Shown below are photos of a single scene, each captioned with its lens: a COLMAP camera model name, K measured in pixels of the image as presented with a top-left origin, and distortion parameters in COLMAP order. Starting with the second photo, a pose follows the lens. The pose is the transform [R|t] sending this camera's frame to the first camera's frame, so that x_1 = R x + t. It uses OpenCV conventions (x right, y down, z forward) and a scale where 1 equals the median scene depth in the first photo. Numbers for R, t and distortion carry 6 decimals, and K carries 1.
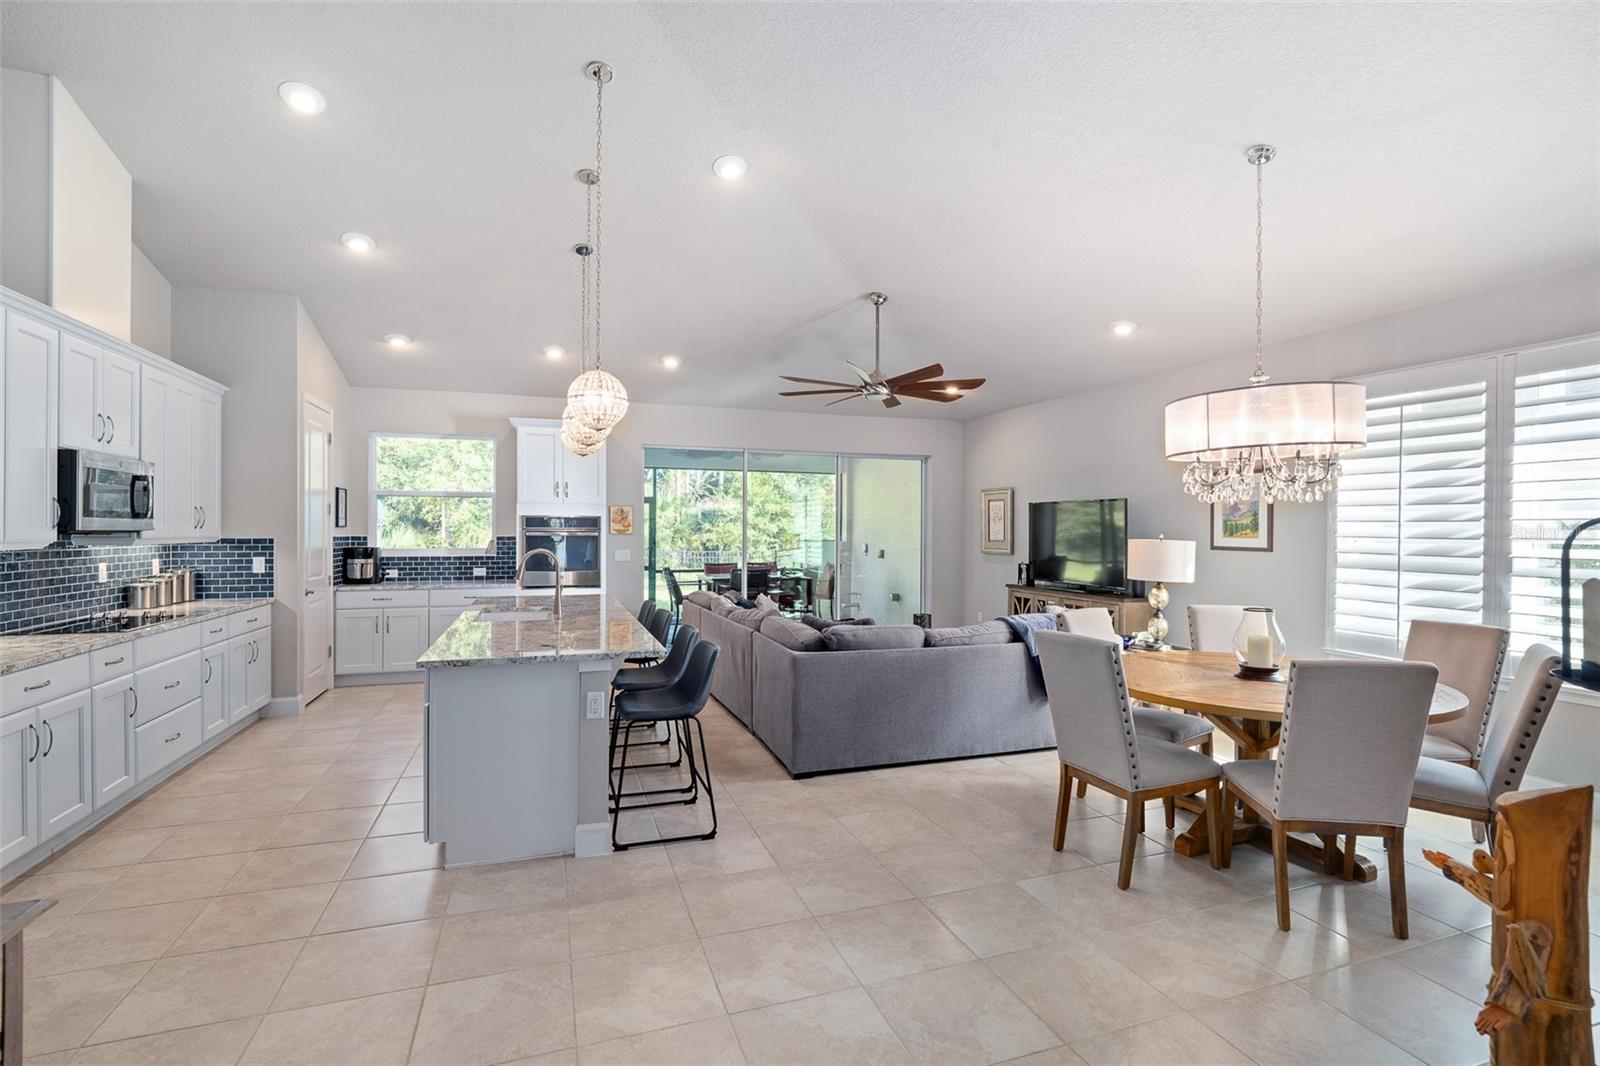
lens RADIAL K [[743.9, 0, 798.3], [0, 743.9, 530.9], [0, 0, 1]] dist [-0.016387, 0.006015]
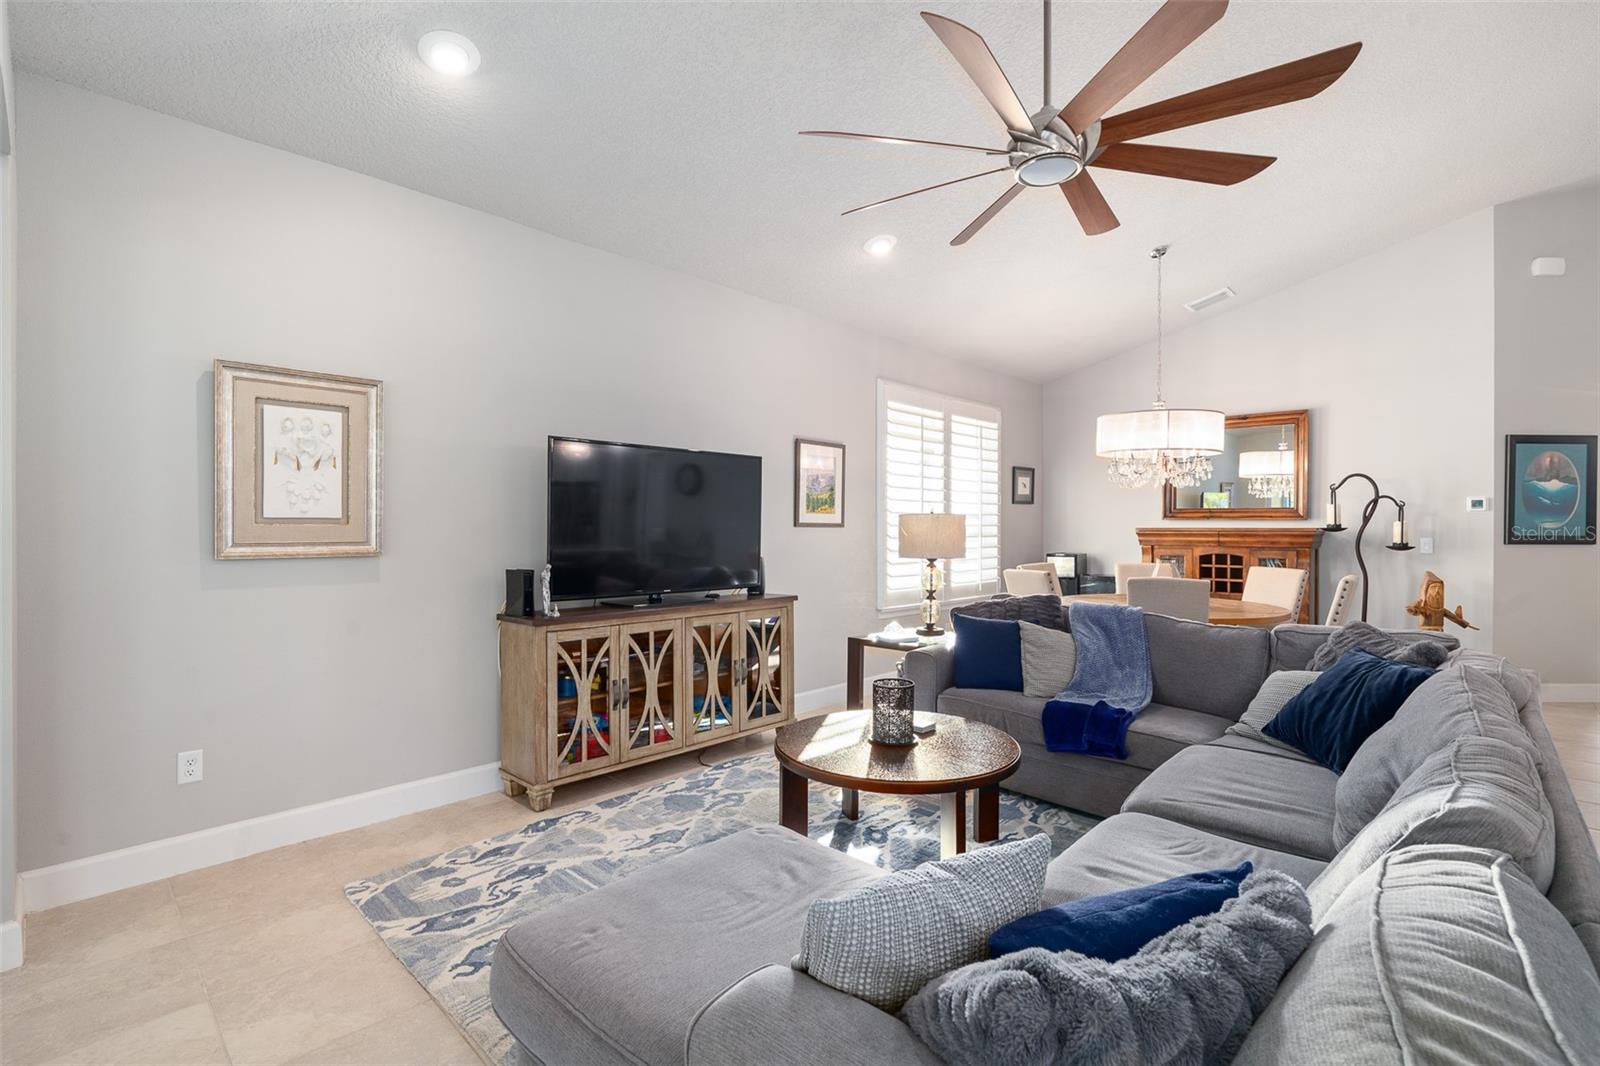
lens RADIAL K [[743.9, 0, 797.0], [0, 743.9, 527.6], [0, 0, 1]] dist [-0.016387, 0.006015]
pose [[-0.457427, -0.004651, 0.889235, -0.237408], [-0.001452, 0.999989, 0.004484, 0.023829], [-0.889246, 0.000760, -0.457429, 1.503785]]
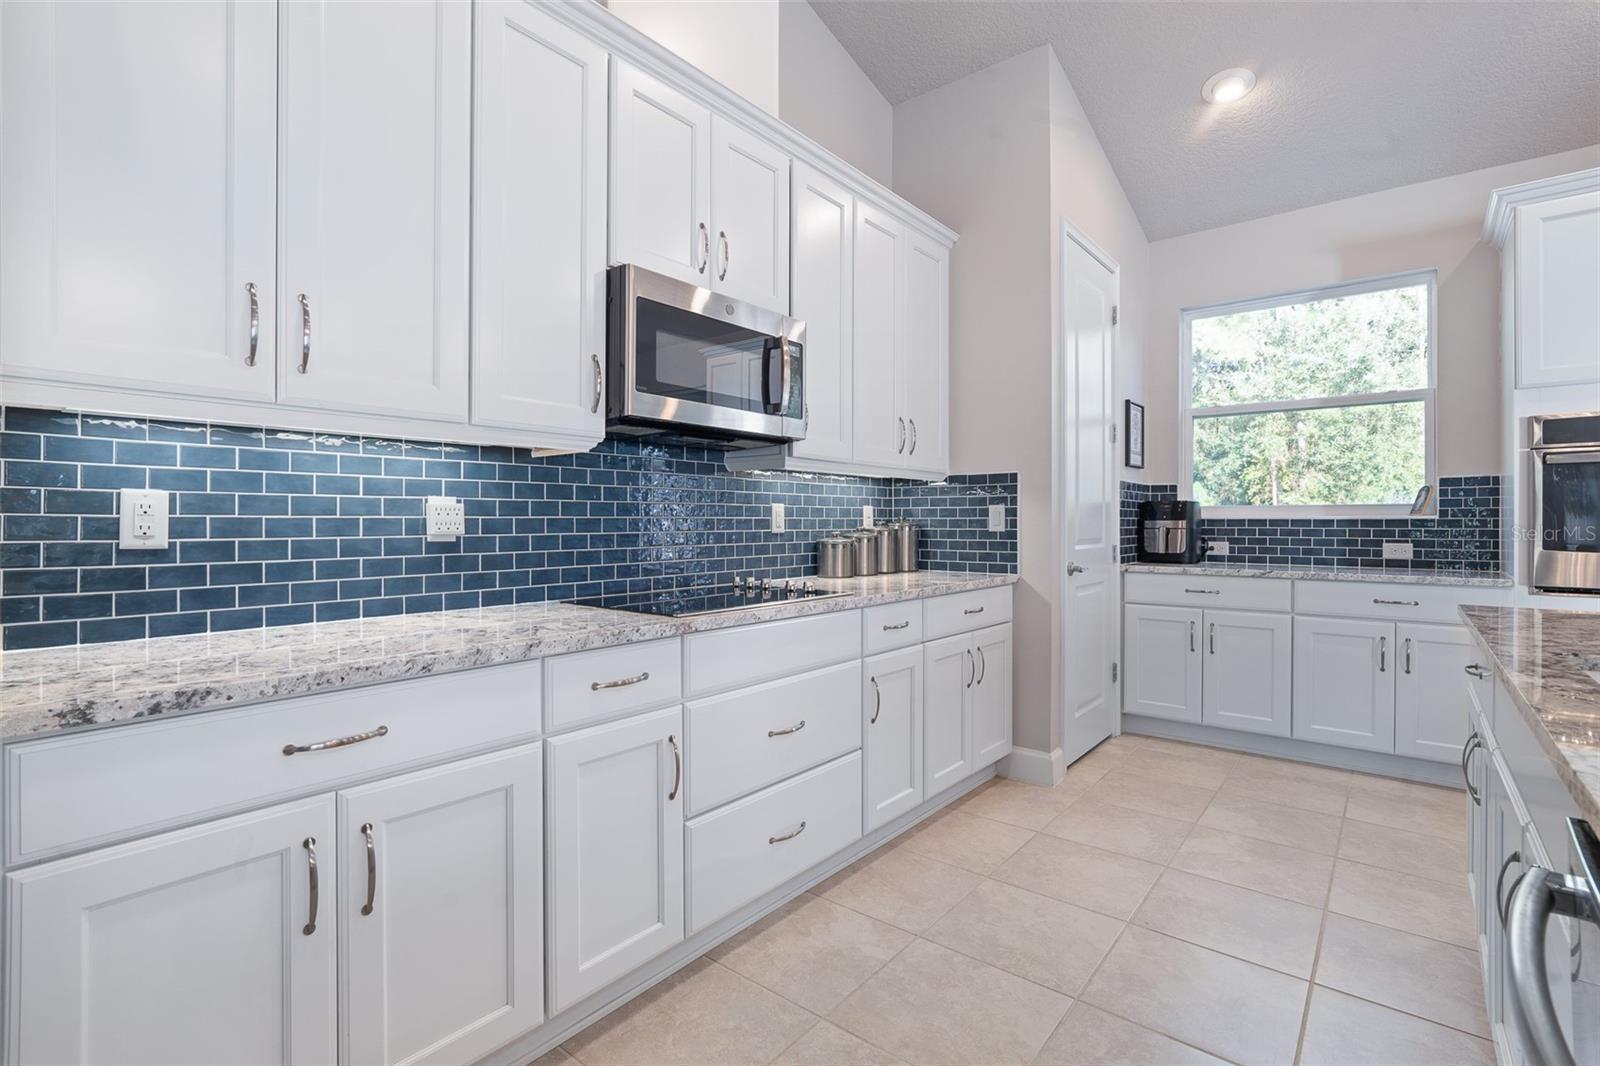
lens RADIAL K [[743.9, 0, 800.5], [0, 743.9, 520.2], [0, 0, 1]] dist [-0.016387, 0.006015]
pose [[0.532201, -0.002749, -0.846613, -0.313947], [-0.000580, 0.999993, -0.003611, 0.051466], [0.846618, 0.002413, 0.532196, 0.560797]]
